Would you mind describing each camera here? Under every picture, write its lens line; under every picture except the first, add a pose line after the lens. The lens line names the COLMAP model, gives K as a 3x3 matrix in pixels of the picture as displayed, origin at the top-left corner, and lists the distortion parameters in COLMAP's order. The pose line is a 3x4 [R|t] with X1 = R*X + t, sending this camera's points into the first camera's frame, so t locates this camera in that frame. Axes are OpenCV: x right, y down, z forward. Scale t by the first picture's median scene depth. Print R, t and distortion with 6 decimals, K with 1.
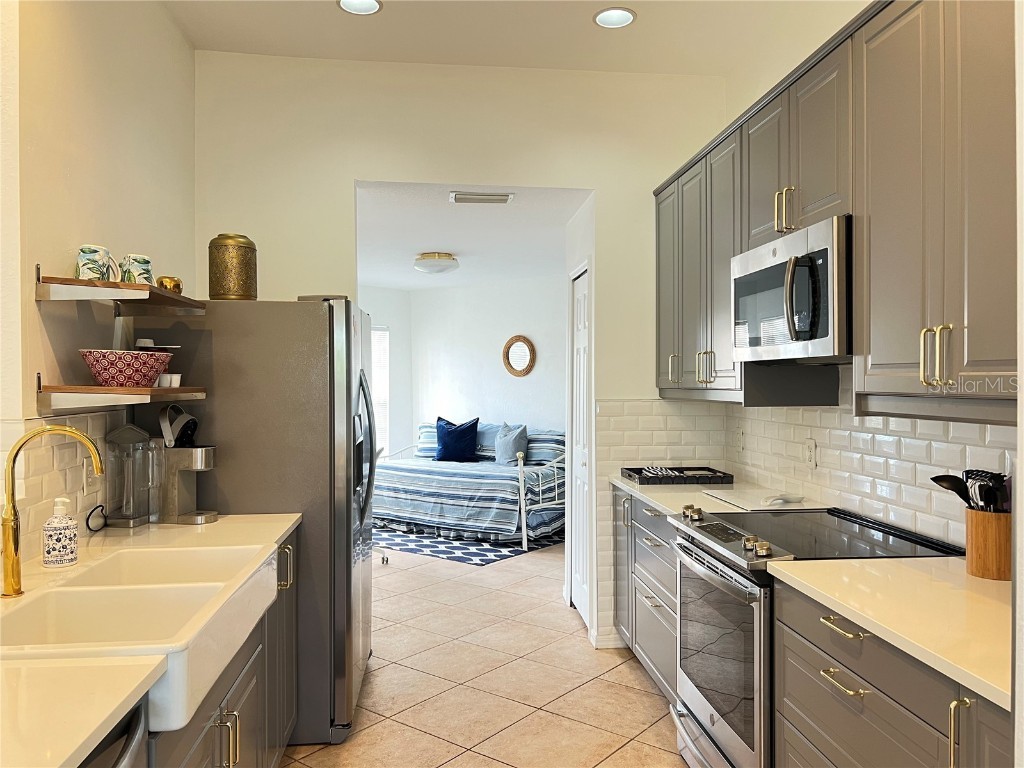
lens RADIAL K [[758.7, 0, 512.0], [0, 758.7, 384.0], [0, 0, 1]] dist [0.080295, -0.123398]
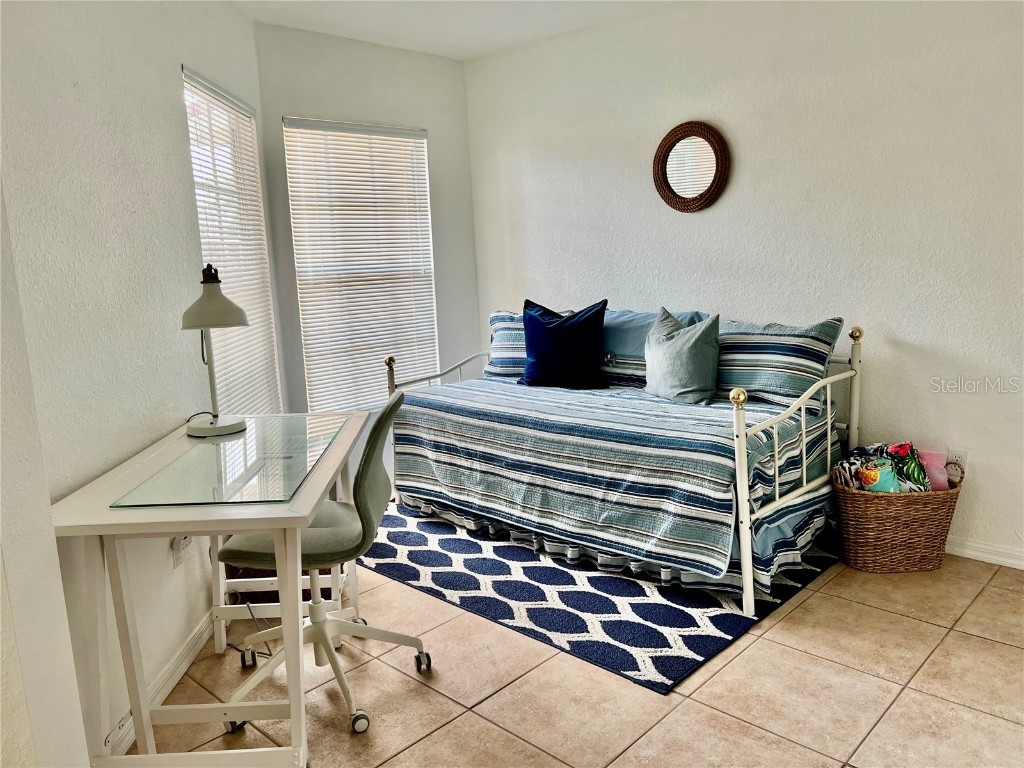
lens RADIAL K [[758.7, 0, 512.0], [0, 758.7, 384.0], [0, 0, 1]] dist [0.080295, -0.123398]
pose [[0.994905, -0.023739, -0.097983, -0.065740], [0.040355, 0.984399, 0.171263, 0.011721], [0.092389, -0.174344, 0.980341, 0.552264]]
